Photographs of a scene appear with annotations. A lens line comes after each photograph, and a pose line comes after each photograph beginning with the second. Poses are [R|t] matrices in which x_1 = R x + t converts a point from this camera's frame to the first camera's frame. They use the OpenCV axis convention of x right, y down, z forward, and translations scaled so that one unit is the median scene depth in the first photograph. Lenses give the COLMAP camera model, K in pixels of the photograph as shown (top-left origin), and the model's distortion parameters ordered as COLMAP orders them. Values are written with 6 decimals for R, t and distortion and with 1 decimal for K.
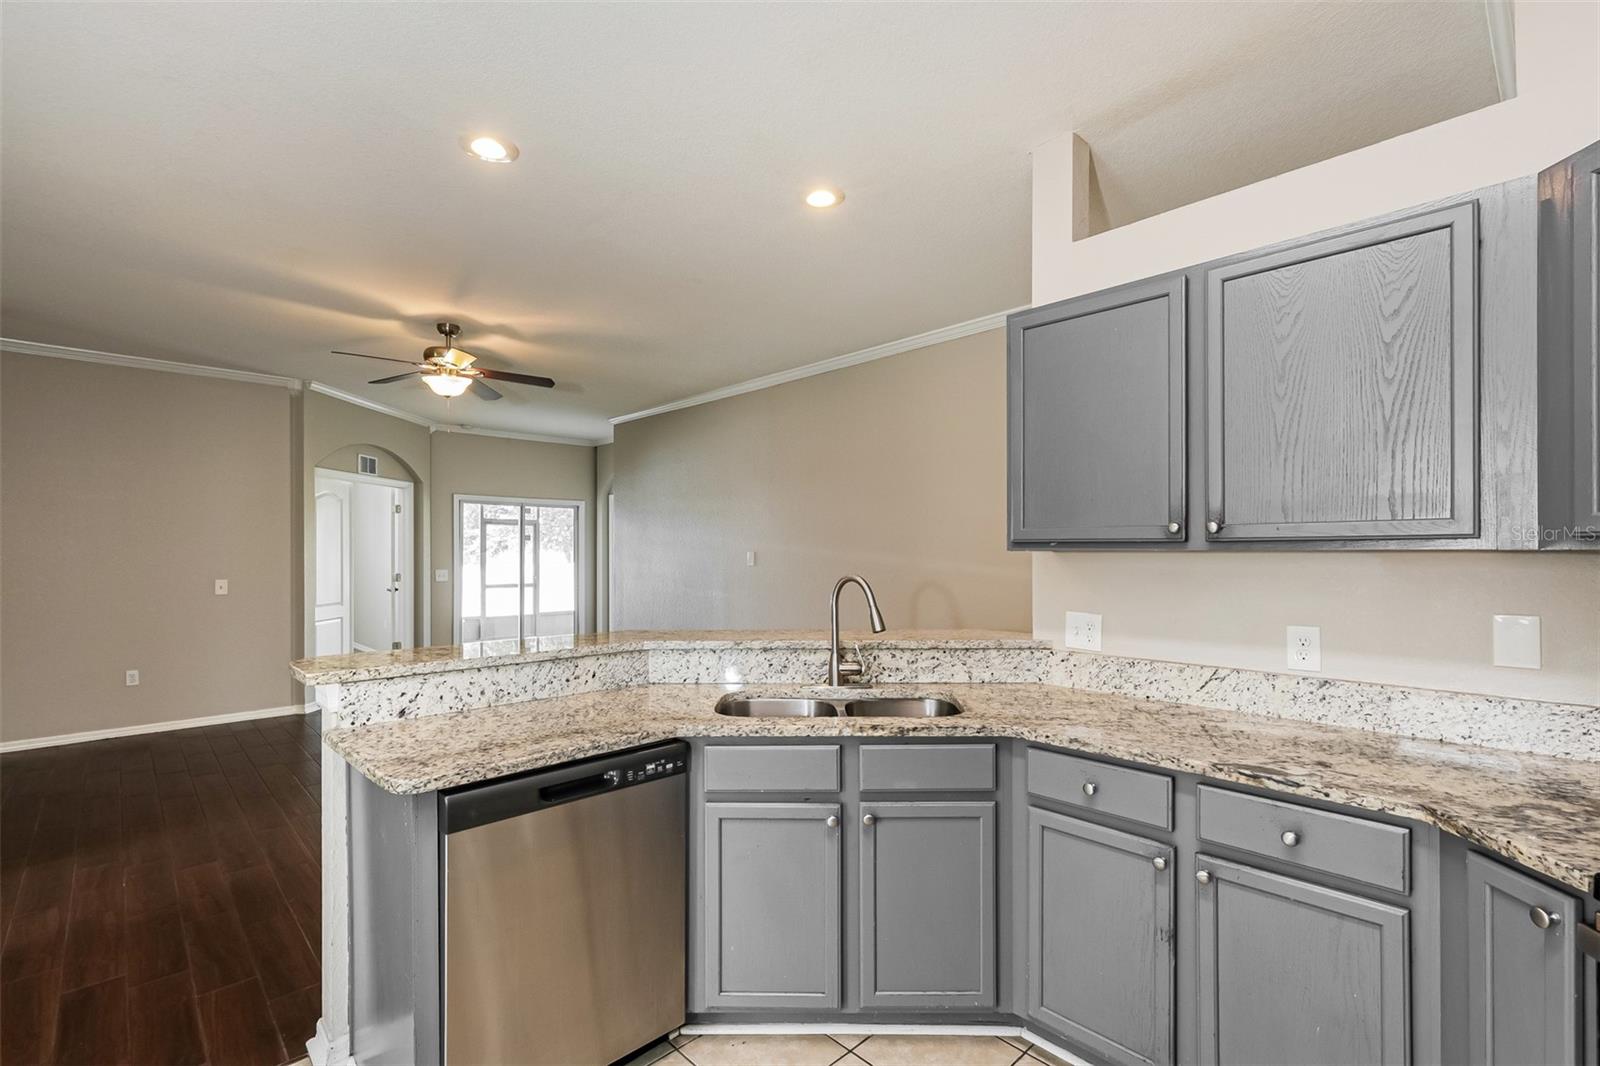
lens RADIAL K [[716.7, 0, 810.6], [0, 716.7, 547.6], [0, 0, 1]] dist [-0.002455, 0.002657]
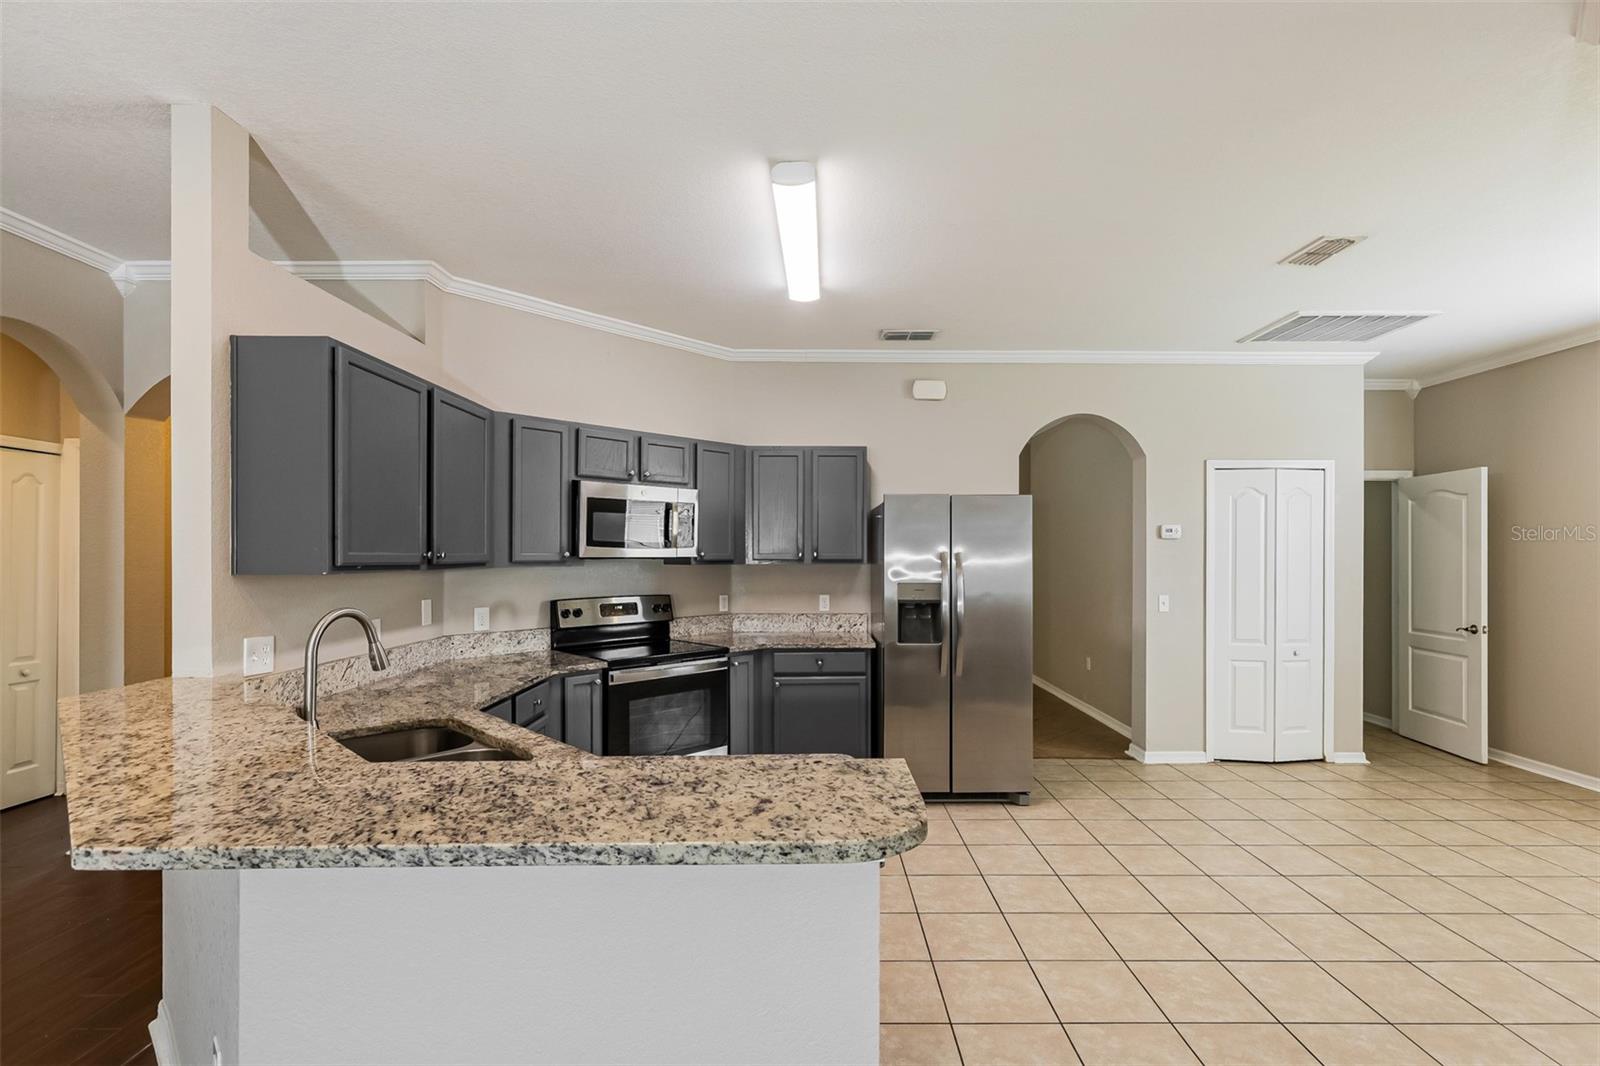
lens RADIAL K [[716.7, 0, 815.9], [0, 716.7, 556.4], [0, 0, 1]] dist [-0.002455, 0.002657]
pose [[-0.716188, -0.004014, 0.697896, -1.016607], [-0.003630, 0.999991, 0.002027, -0.030654], [-0.697898, -0.001082, -0.716196, 1.390436]]
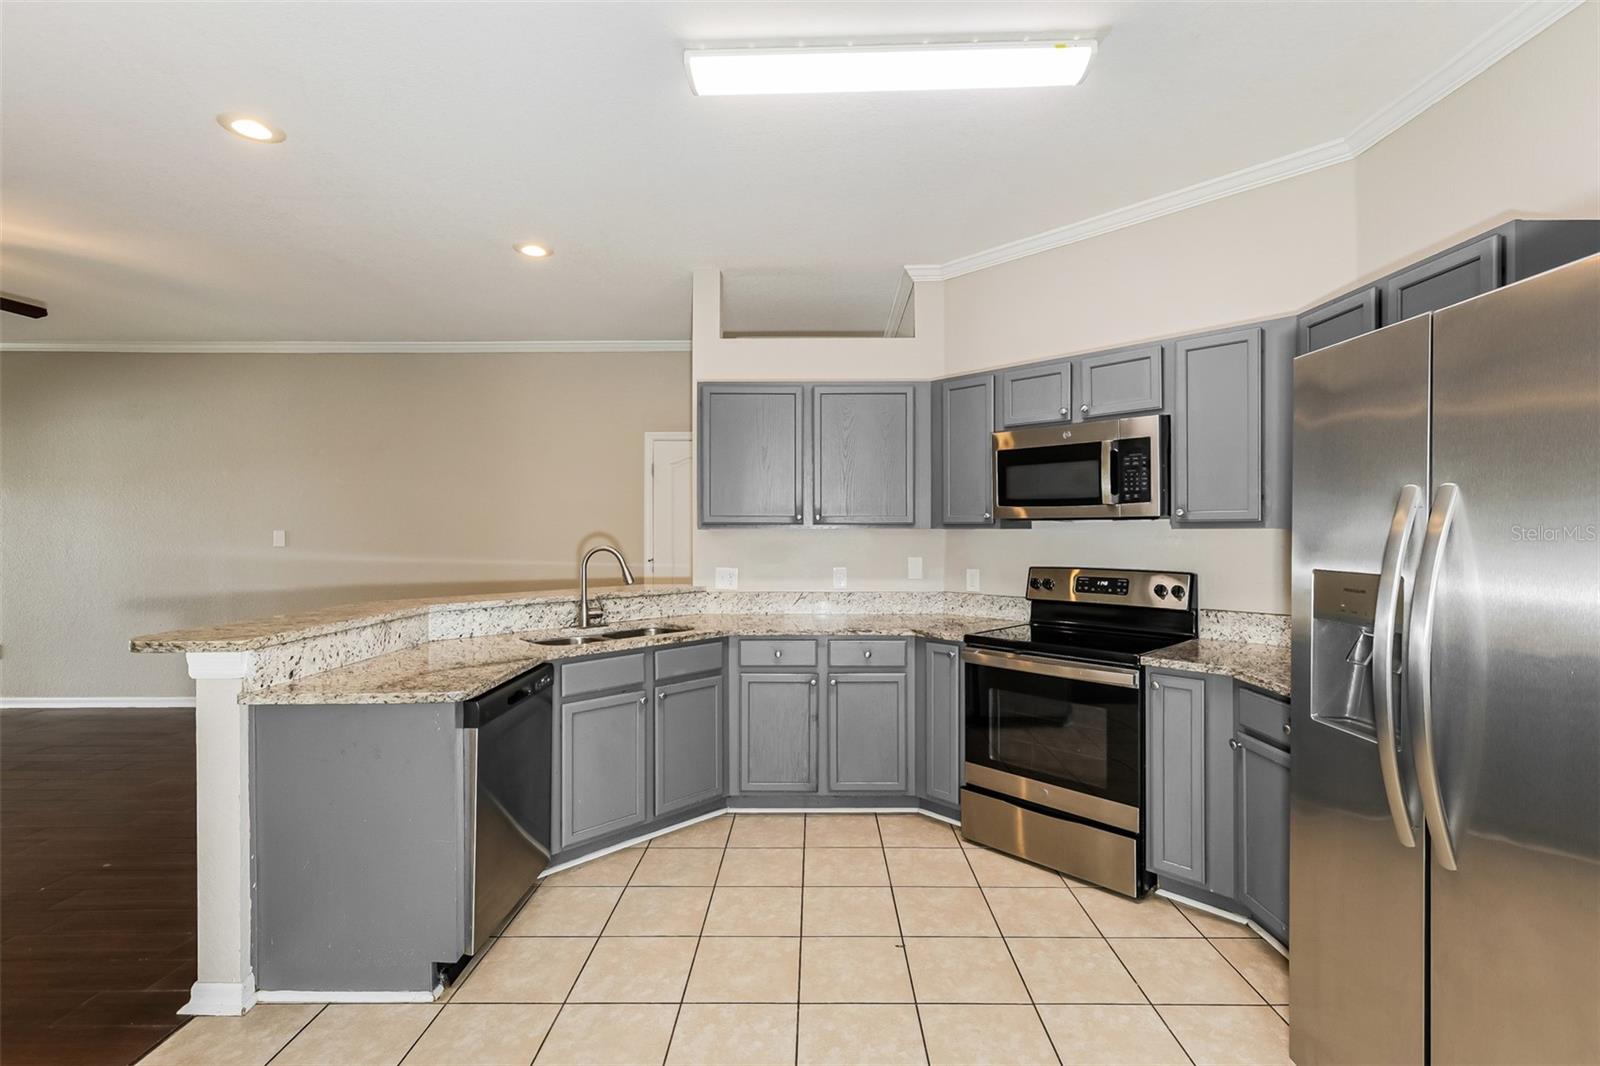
lens RADIAL K [[716.7, 0, 812.2], [0, 716.7, 531.1], [0, 0, 1]] dist [-0.002455, 0.002657]
pose [[0.700488, 0.000451, 0.713664, -0.770958], [-0.003791, 0.999988, 0.003088, 0.002917], [-0.713654, -0.004869, 0.700482, -0.336003]]
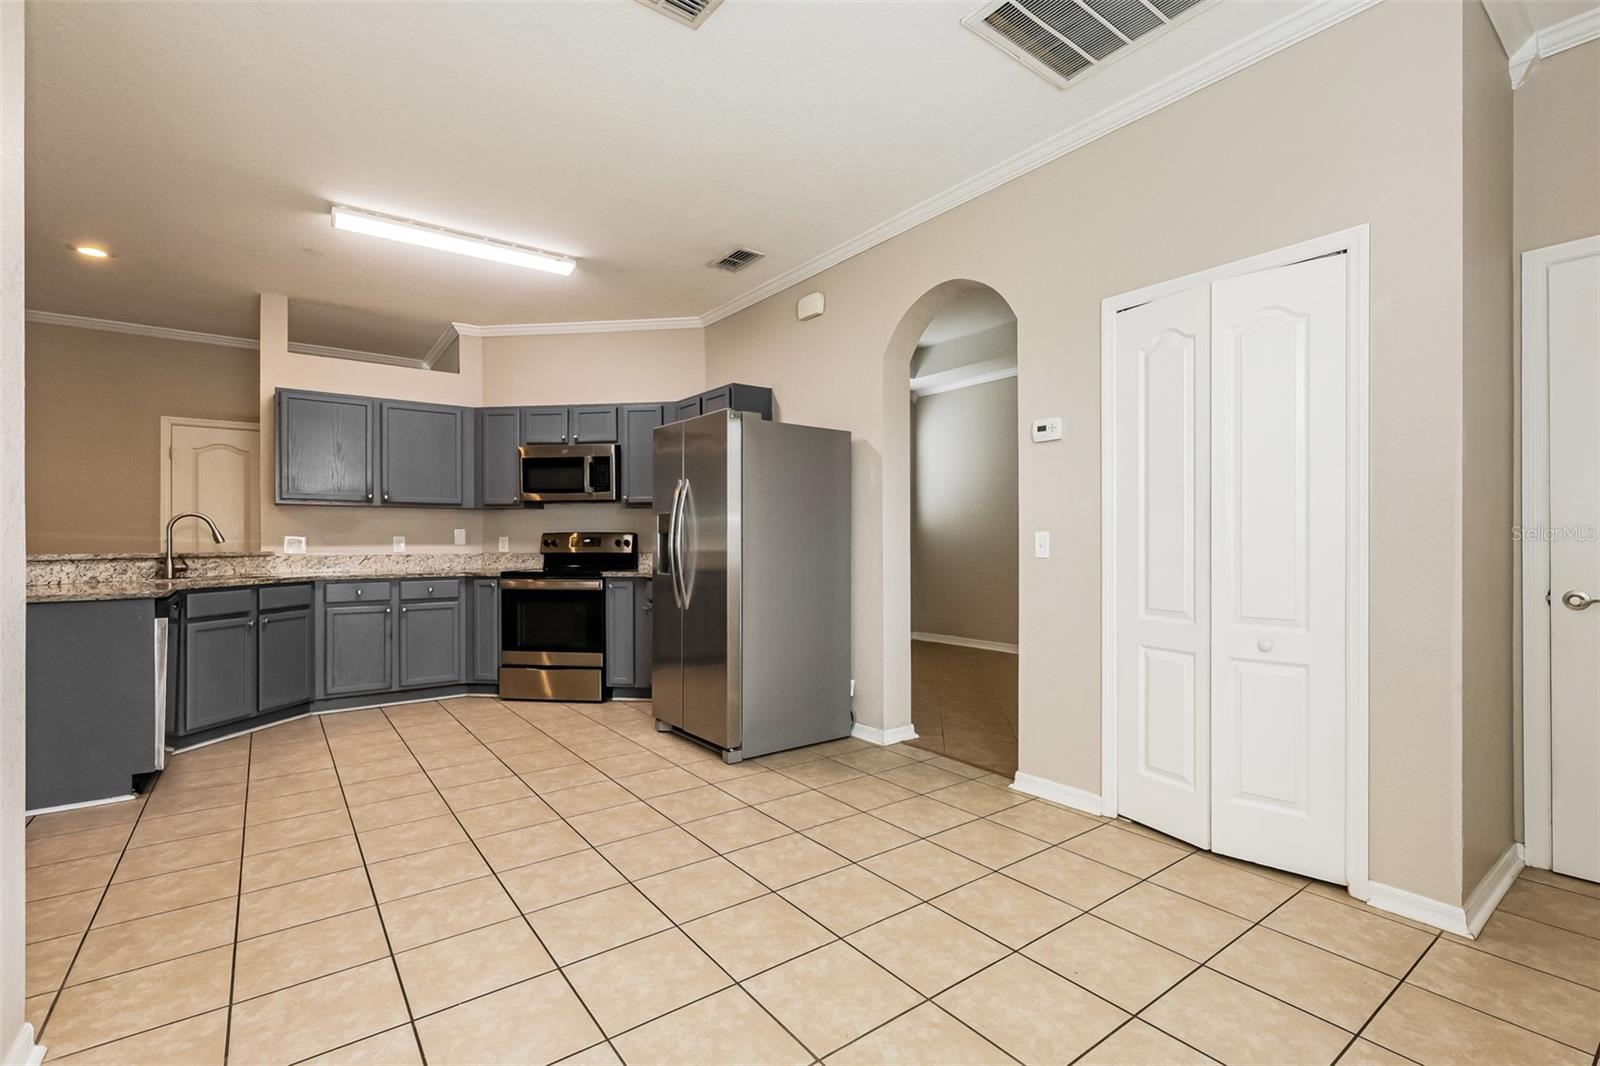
lens RADIAL K [[716.7, 0, 814.9], [0, 716.7, 542.5], [0, 0, 1]] dist [-0.002455, 0.002657]
pose [[0.120749, 0.000047, 0.992683, -1.745263], [-0.002537, 0.999997, 0.000261, 0.124592], [-0.992680, -0.002550, 0.120748, -0.853330]]
